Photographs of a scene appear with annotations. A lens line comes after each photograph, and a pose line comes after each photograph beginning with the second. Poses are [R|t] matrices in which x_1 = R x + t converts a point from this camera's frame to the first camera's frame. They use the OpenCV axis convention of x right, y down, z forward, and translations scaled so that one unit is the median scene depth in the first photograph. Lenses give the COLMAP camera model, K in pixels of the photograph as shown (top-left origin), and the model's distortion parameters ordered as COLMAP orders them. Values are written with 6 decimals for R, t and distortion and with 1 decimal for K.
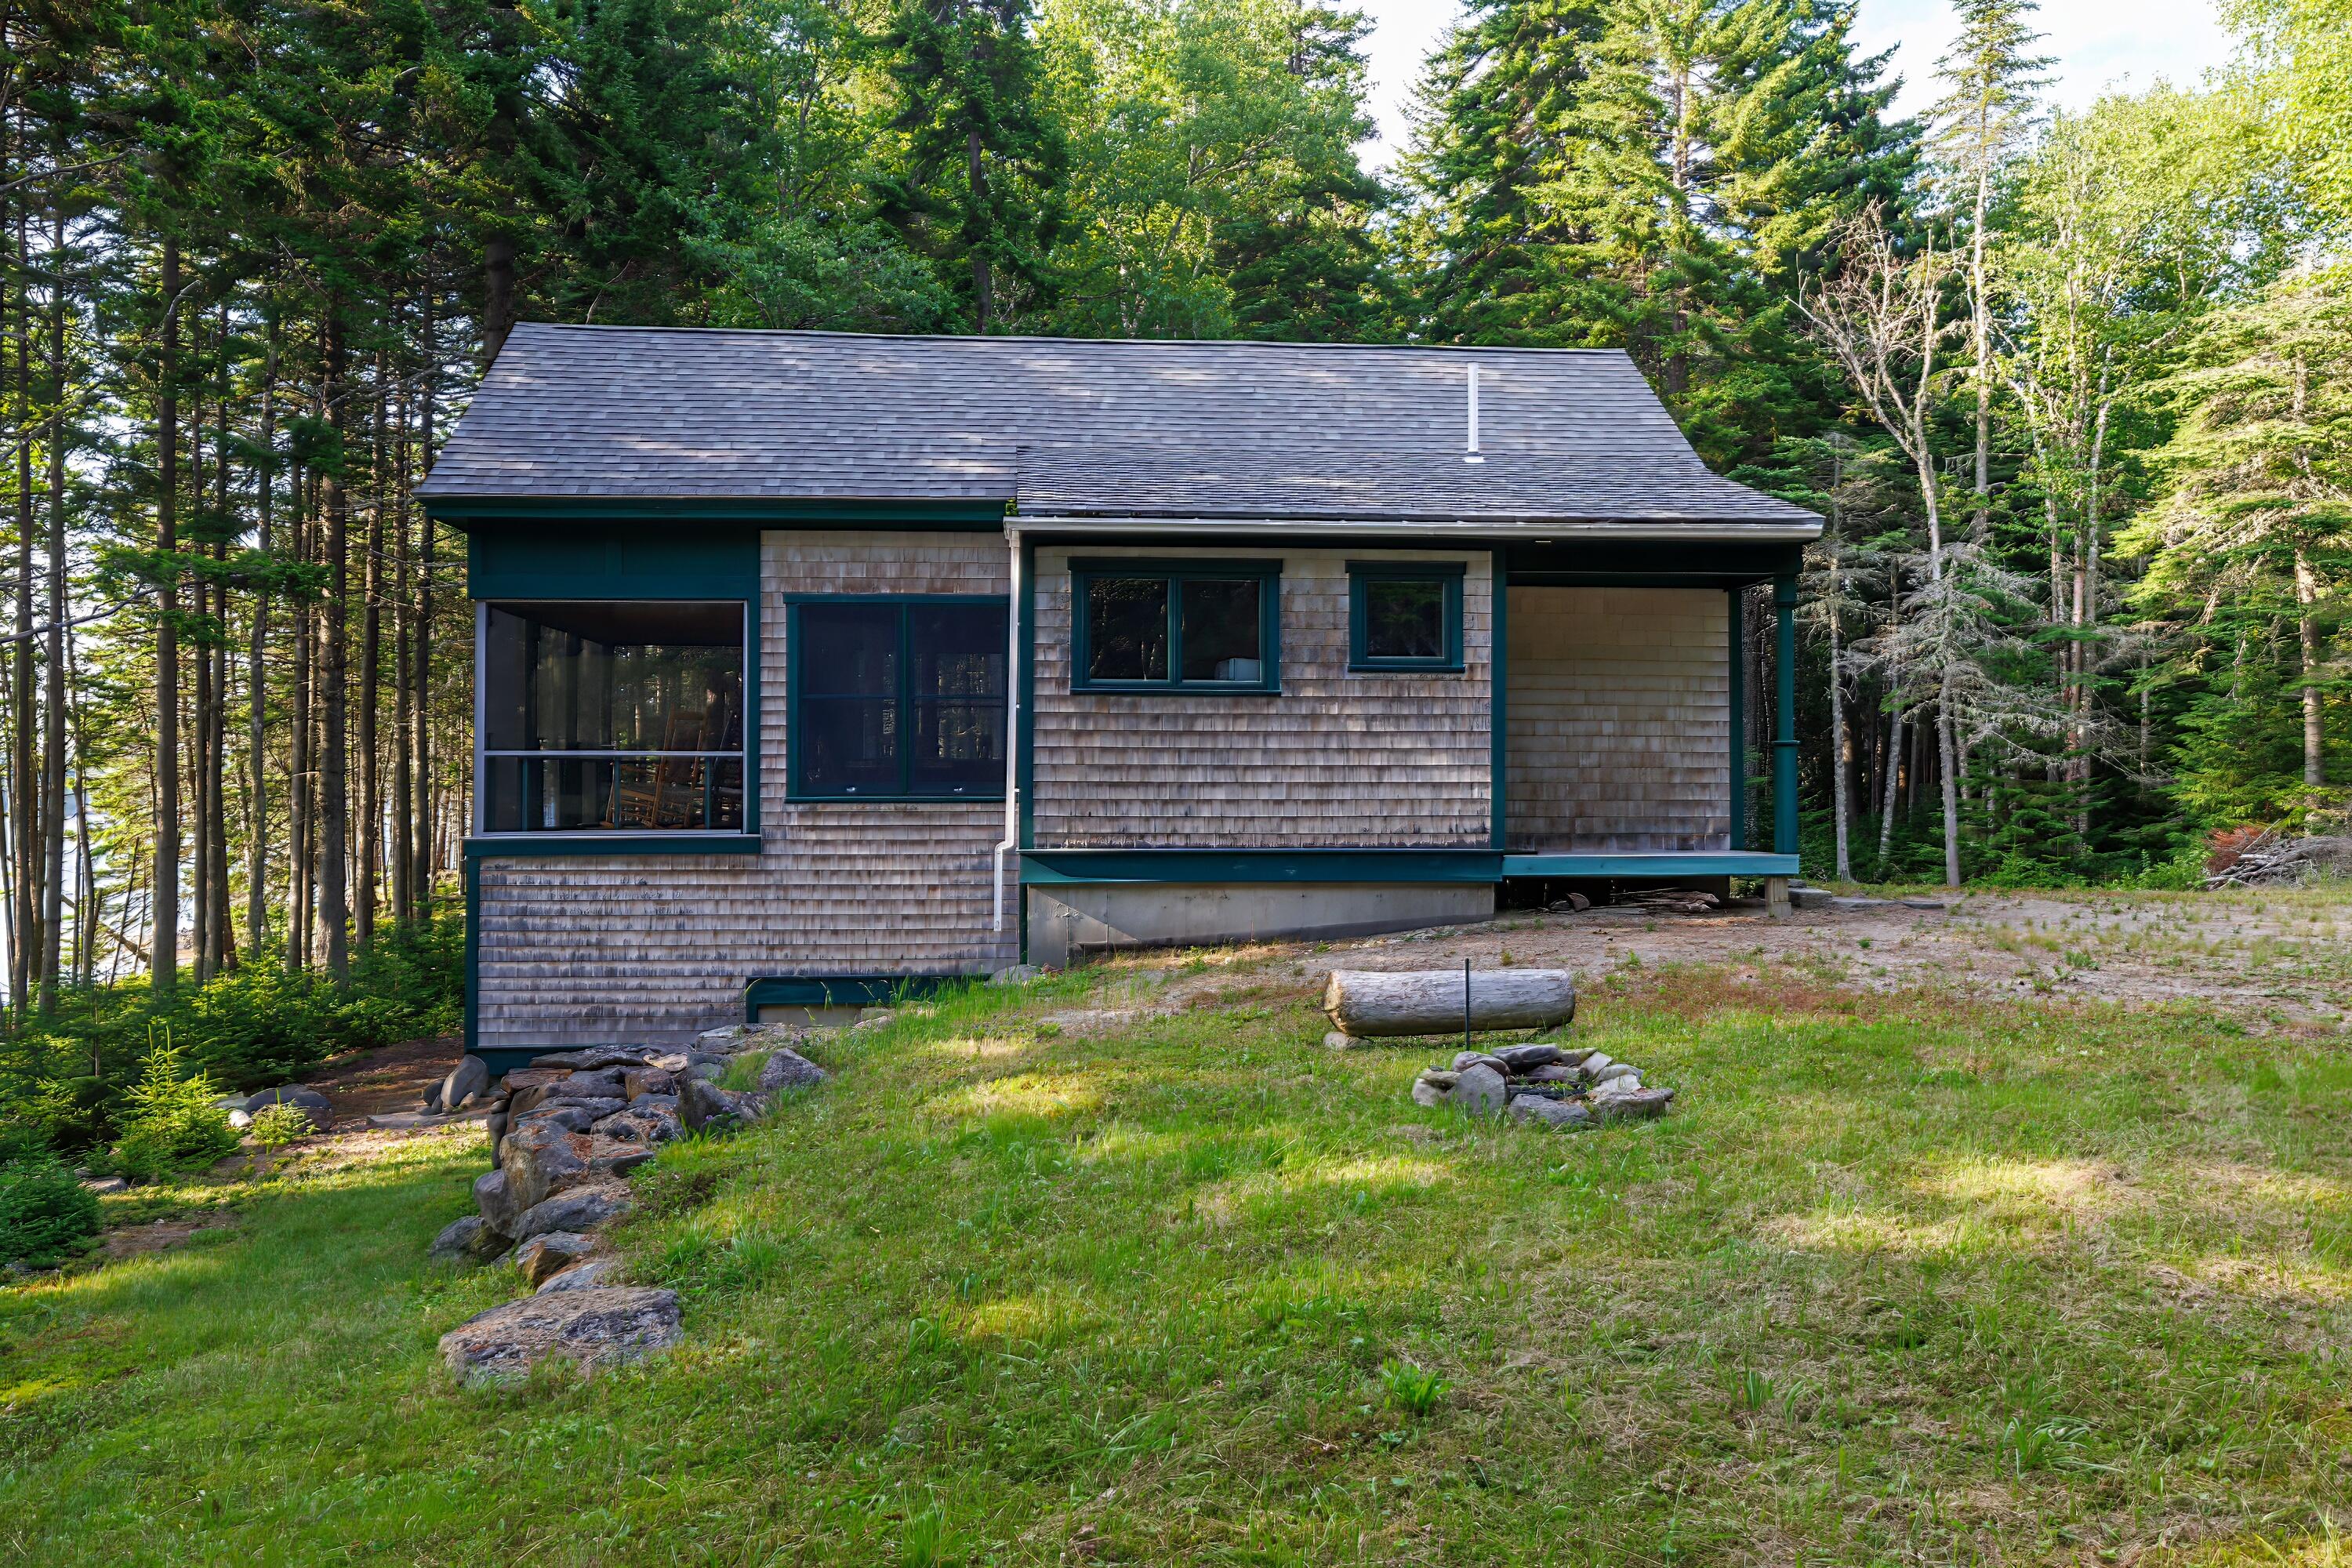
lens RADIAL K [[1689.6, 0, 1173.2], [0, 1689.6, 783.6], [0, 0, 1]] dist [-0.005900, -0.000325]
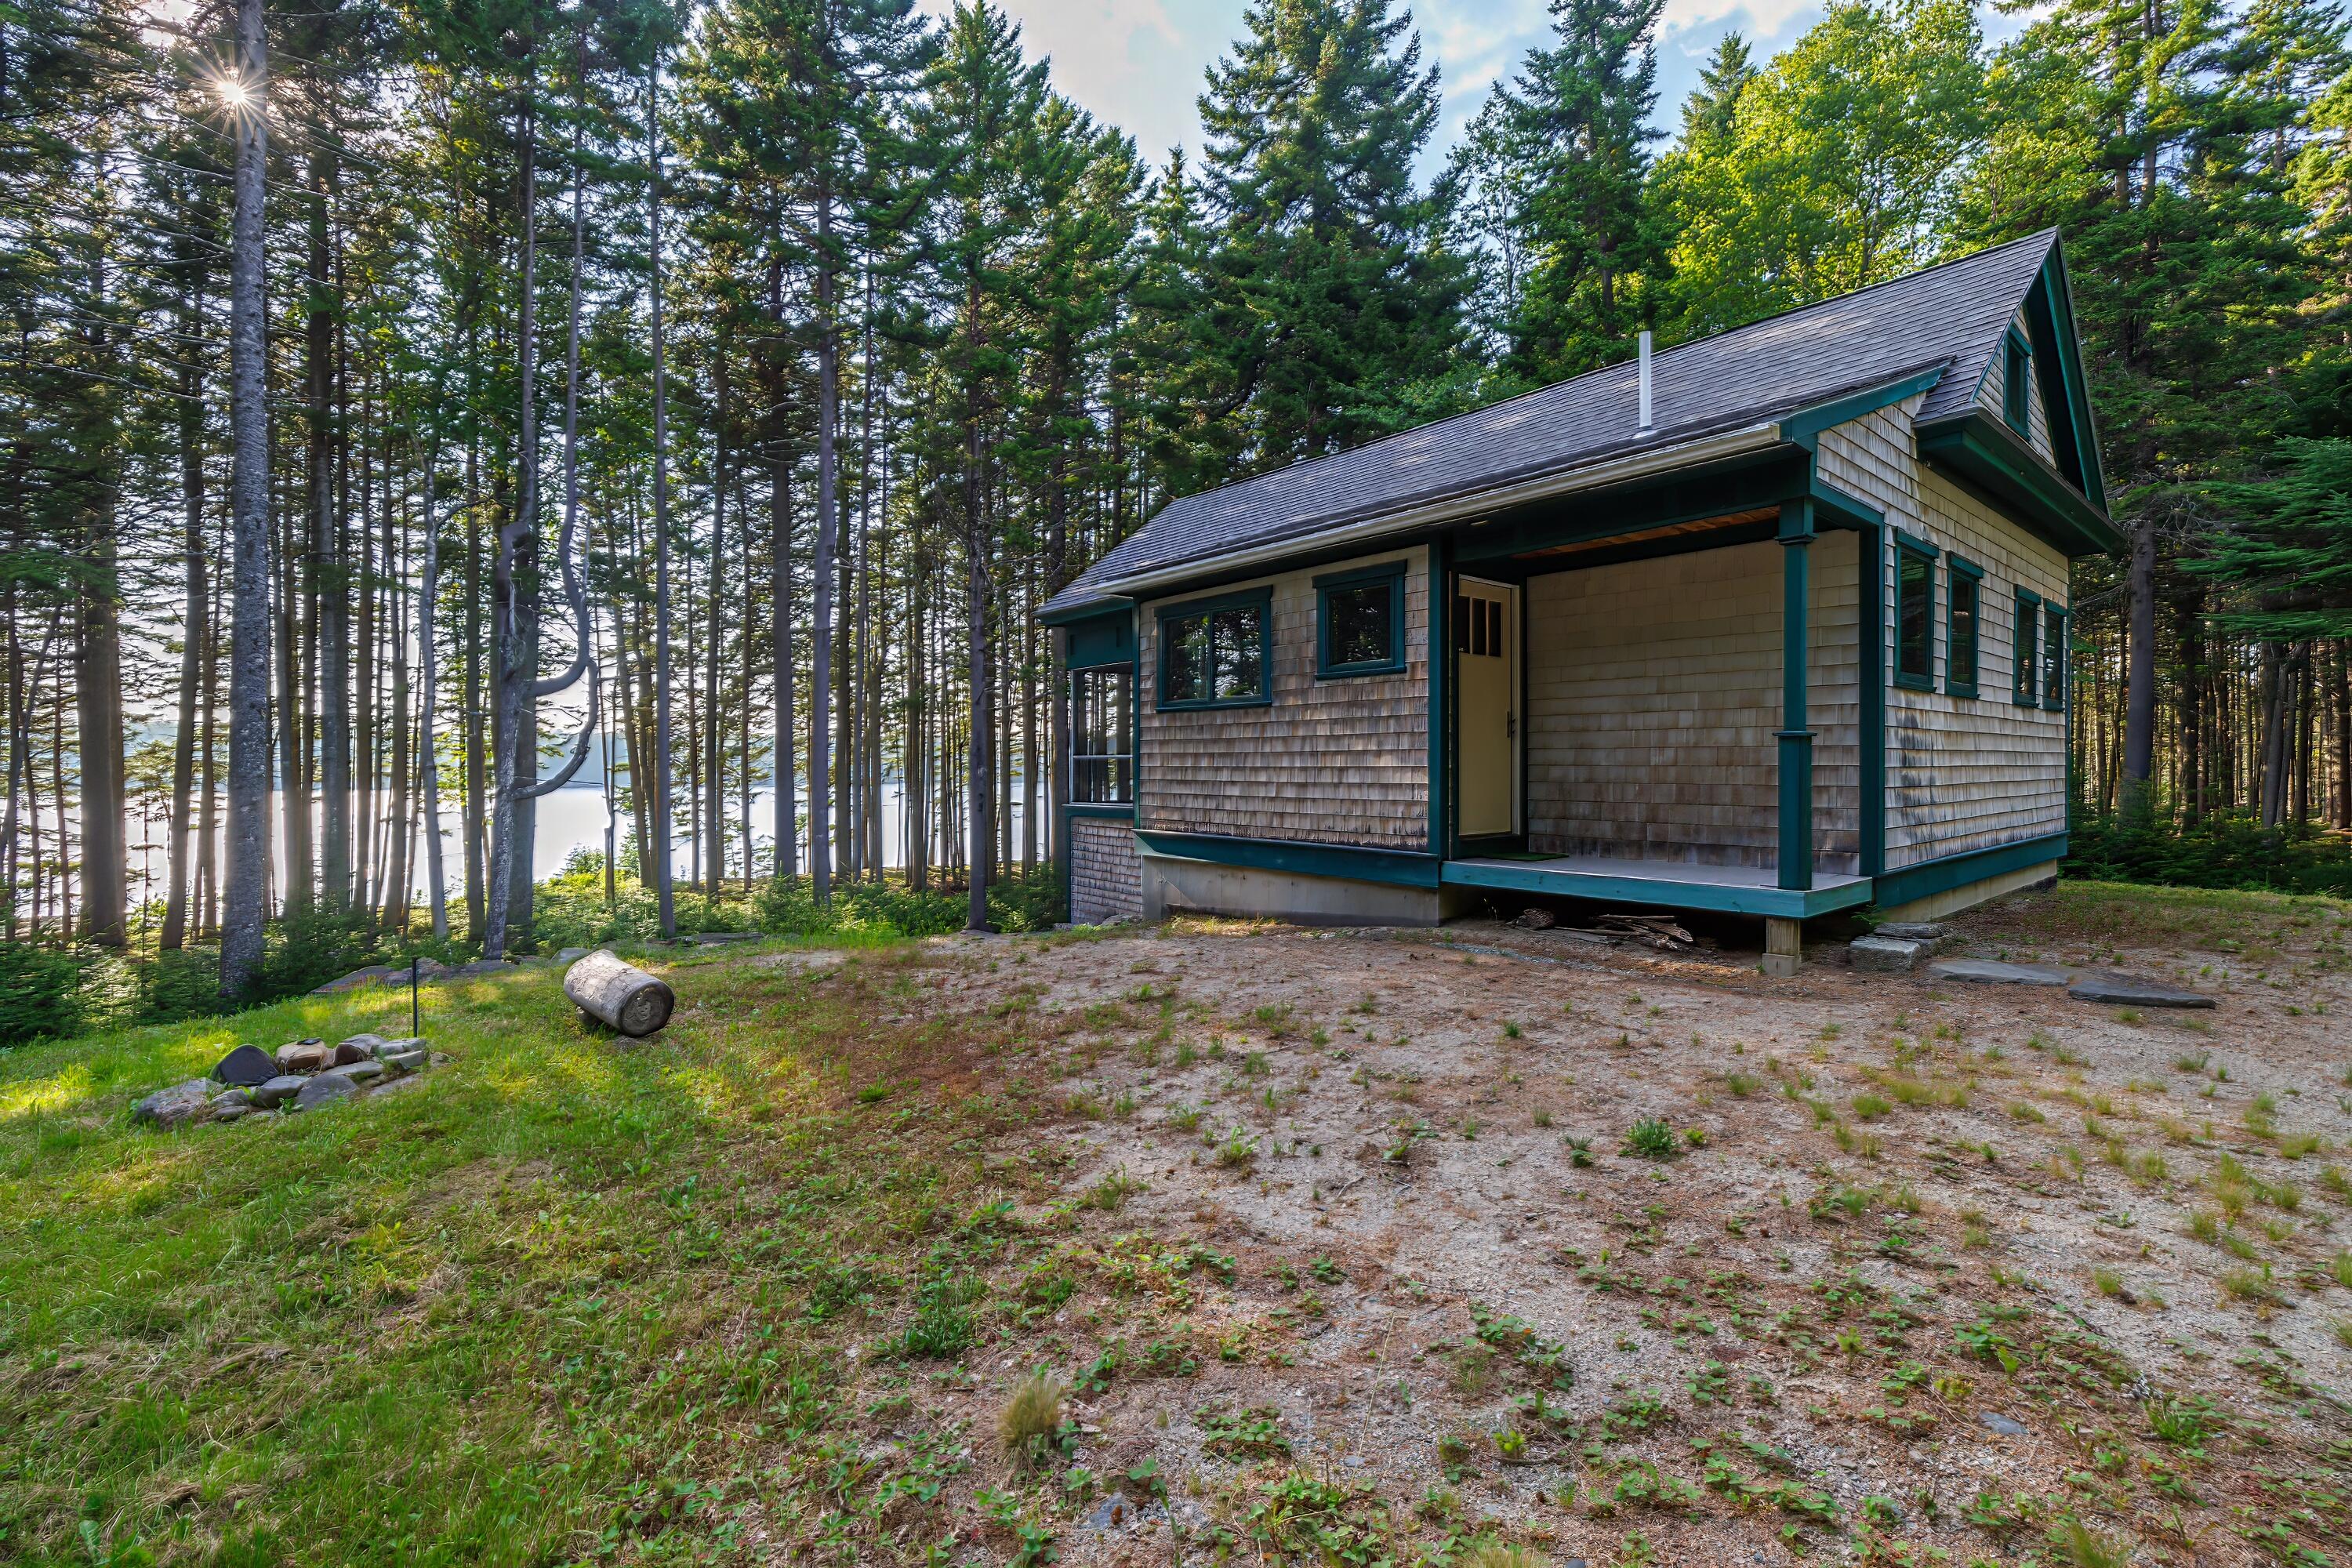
lens RADIAL K [[1020.0, 0, 1172.9], [0, 1020.0, 777.7], [0, 0, 1]] dist [-0.001160, -0.000061]
pose [[0.583422, 0.008682, -0.812123, 0.576778], [0.005510, 0.999878, 0.014647, -0.013832], [0.812151, -0.013020, 0.583303, 0.541835]]
